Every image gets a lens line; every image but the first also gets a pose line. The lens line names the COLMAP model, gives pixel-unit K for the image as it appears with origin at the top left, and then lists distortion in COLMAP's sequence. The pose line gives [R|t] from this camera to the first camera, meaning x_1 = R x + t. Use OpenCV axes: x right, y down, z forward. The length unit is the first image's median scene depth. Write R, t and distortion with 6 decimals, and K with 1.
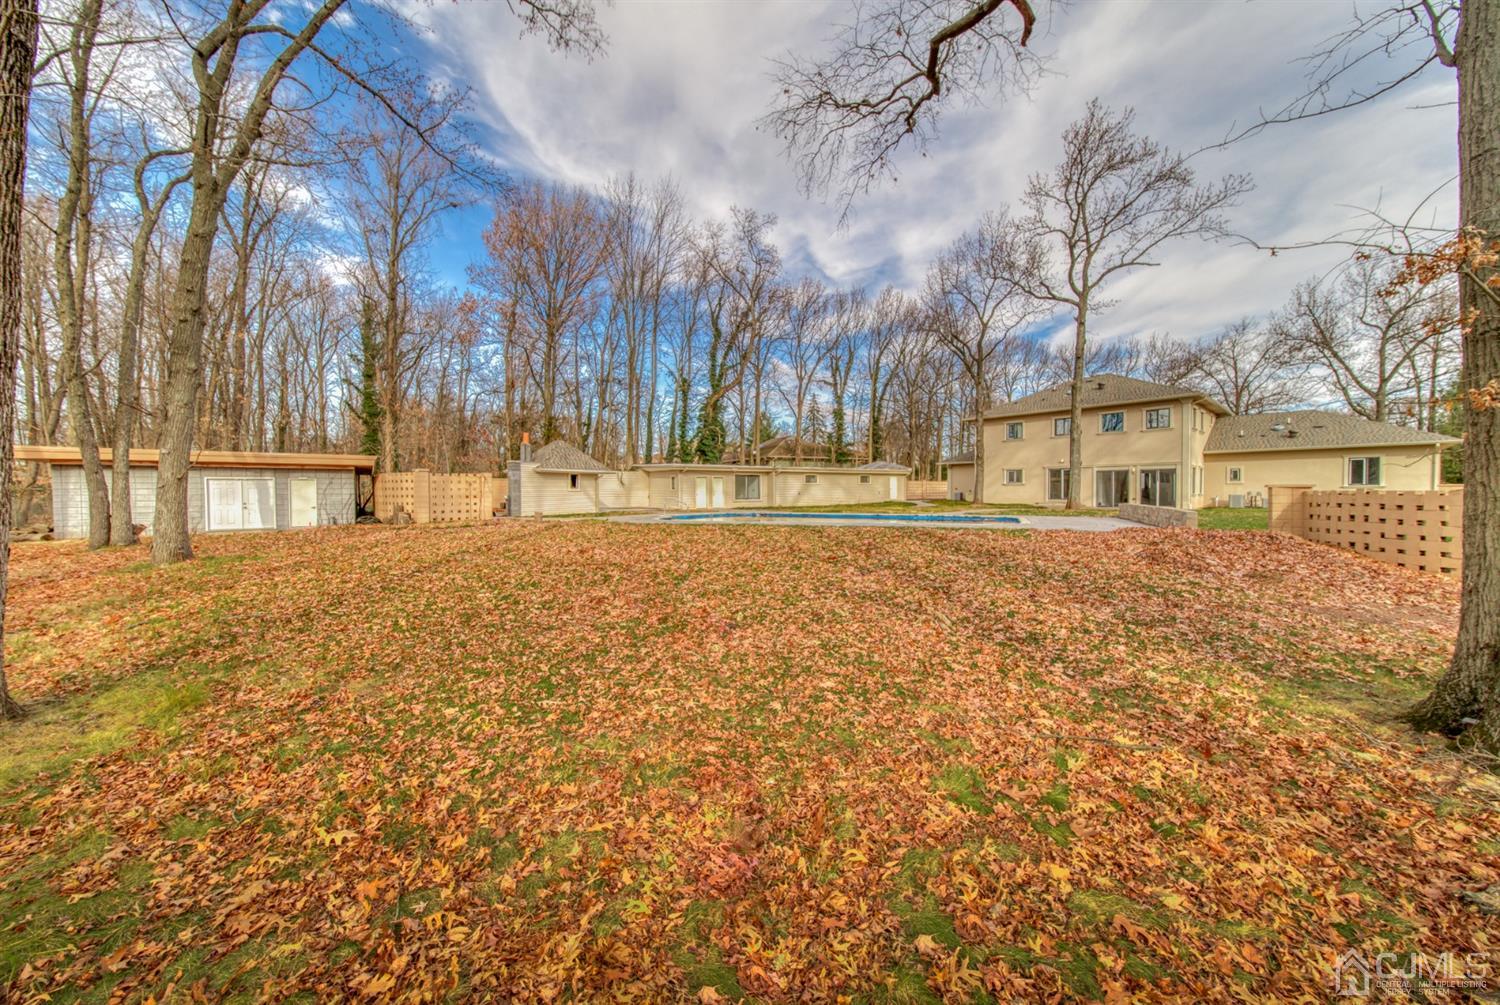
lens RADIAL K [[530.0, 0, 747.8], [0, 530.0, 497.4], [0, 0, 1]] dist [0.001691, -0.001590]
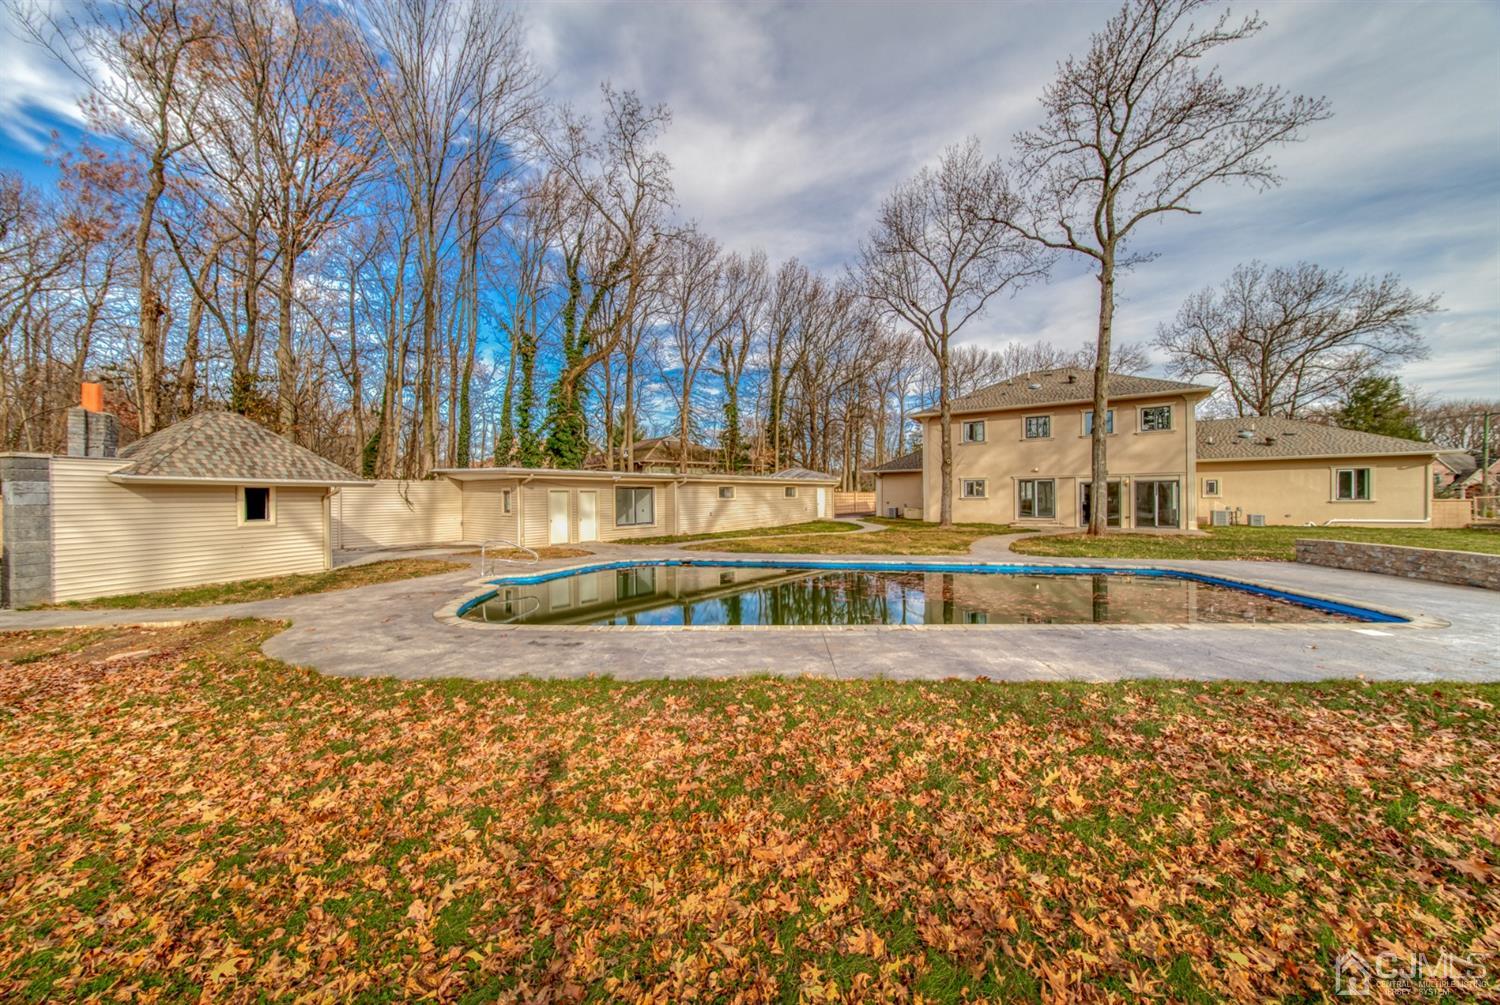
lens RADIAL K [[530.0, 0, 750.6], [0, 530.0, 494.1], [0, 0, 1]] dist [0.001691, -0.001590]
pose [[0.960331, -0.003087, 0.278845, -0.042913], [0.008304, 0.999812, -0.017530, -0.020771], [-0.278738, 0.019150, 0.960176, 0.343592]]
